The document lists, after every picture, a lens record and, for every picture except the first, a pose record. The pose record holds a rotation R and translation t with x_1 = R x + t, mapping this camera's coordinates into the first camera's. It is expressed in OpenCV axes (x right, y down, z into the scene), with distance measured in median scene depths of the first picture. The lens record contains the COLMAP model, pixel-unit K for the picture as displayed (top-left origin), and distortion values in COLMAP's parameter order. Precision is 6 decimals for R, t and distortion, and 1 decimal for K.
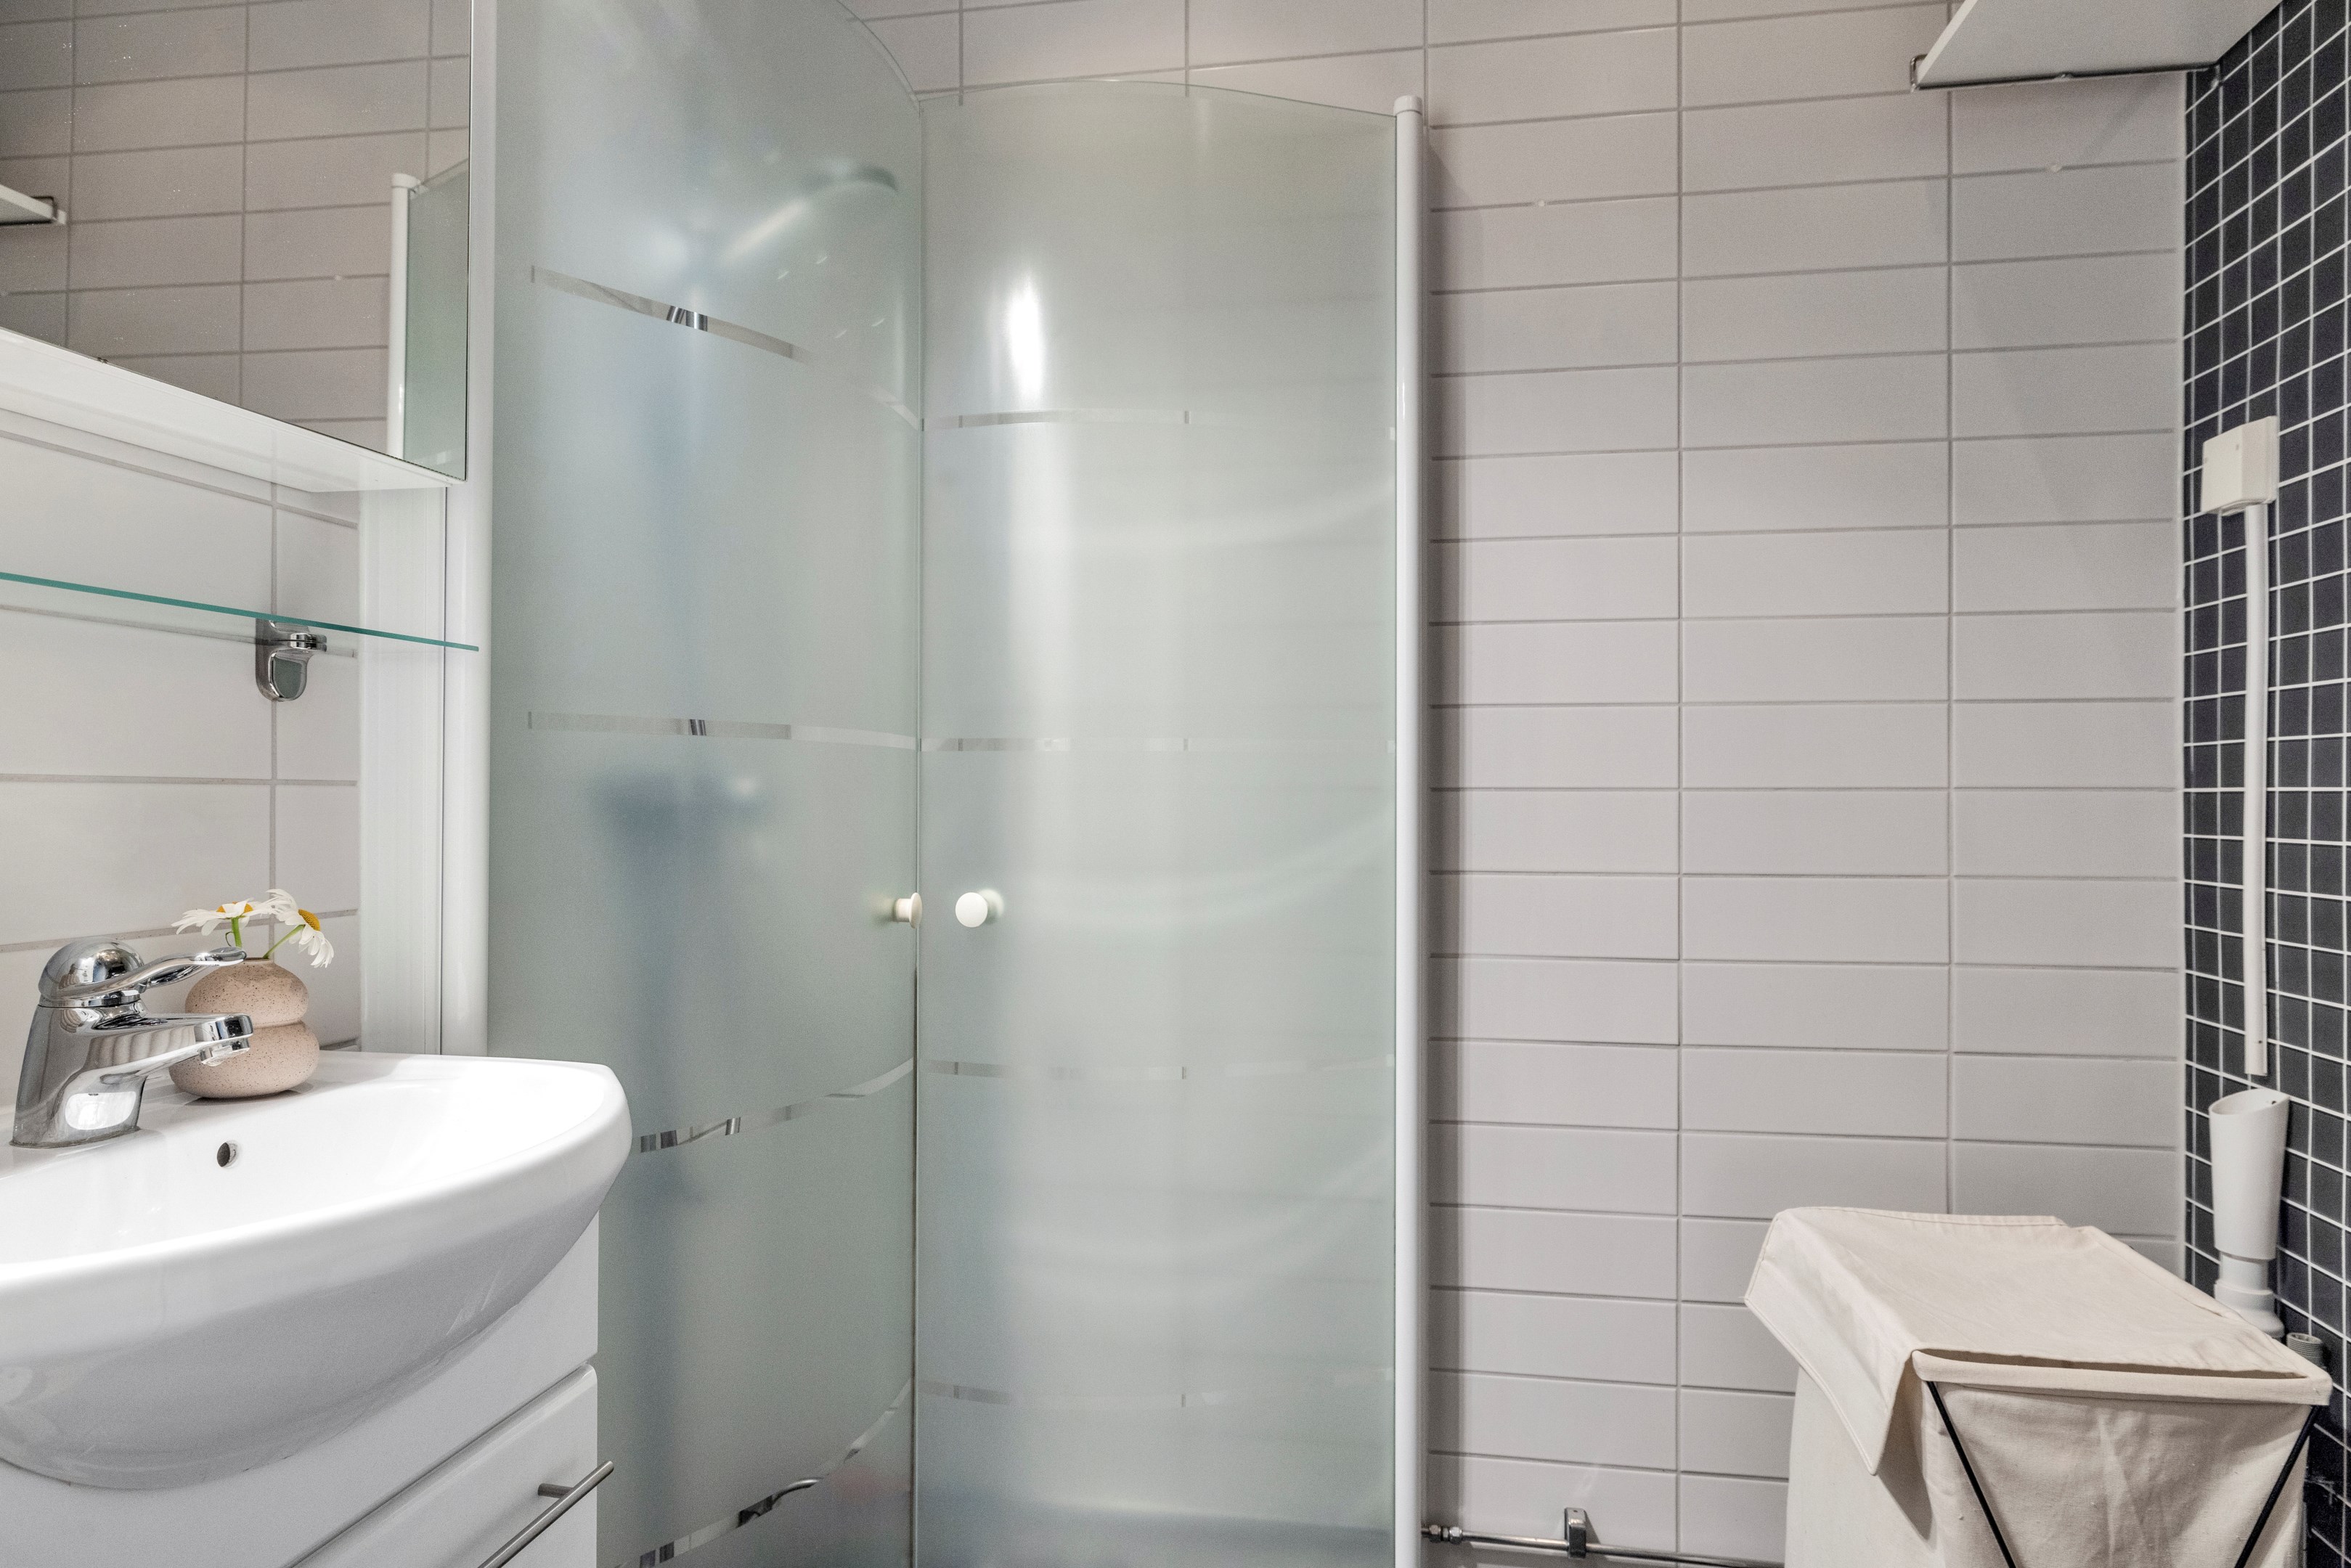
lens RADIAL K [[1373.9, 0, 1175.5], [0, 1373.9, 784.0], [0, 0, 1]] dist [-0.003498, -0.001346]
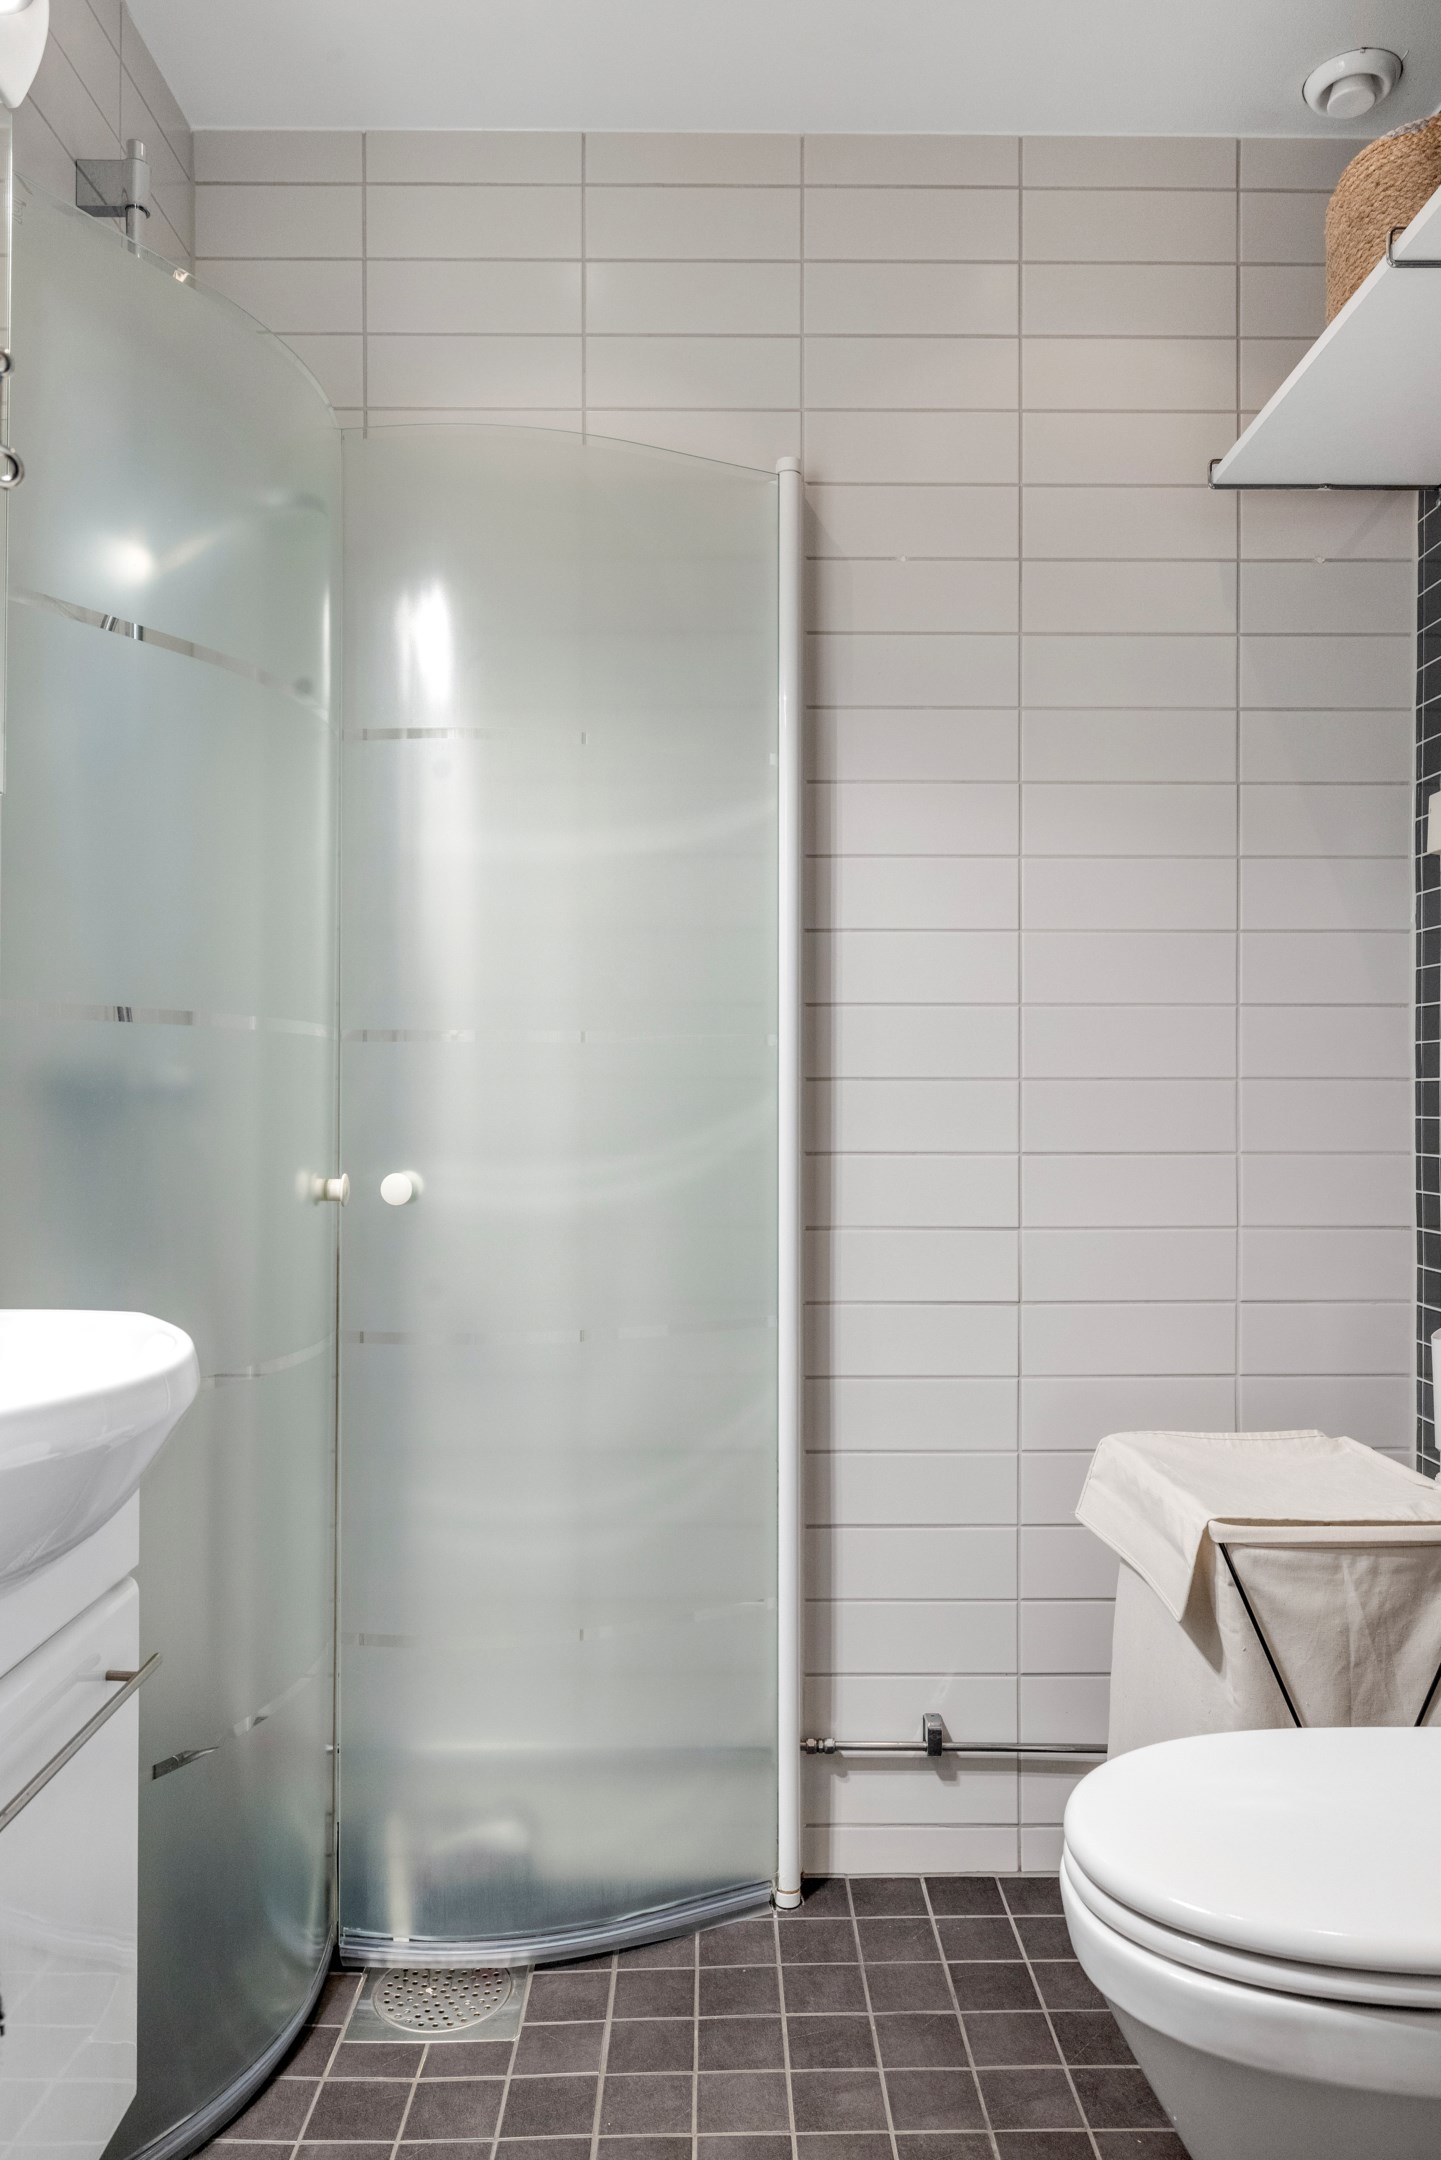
lens RADIAL K [[1486.1, 0, 720.5], [0, 1486.1, 1080.0], [0, 0, 1]] dist [0.000470, 0.001567]
pose [[0.984610, 0.001460, 0.174758, -0.101871], [-0.001154, 0.999998, -0.001851, 0.007749], [-0.174760, 0.001621, 0.984610, -0.189727]]
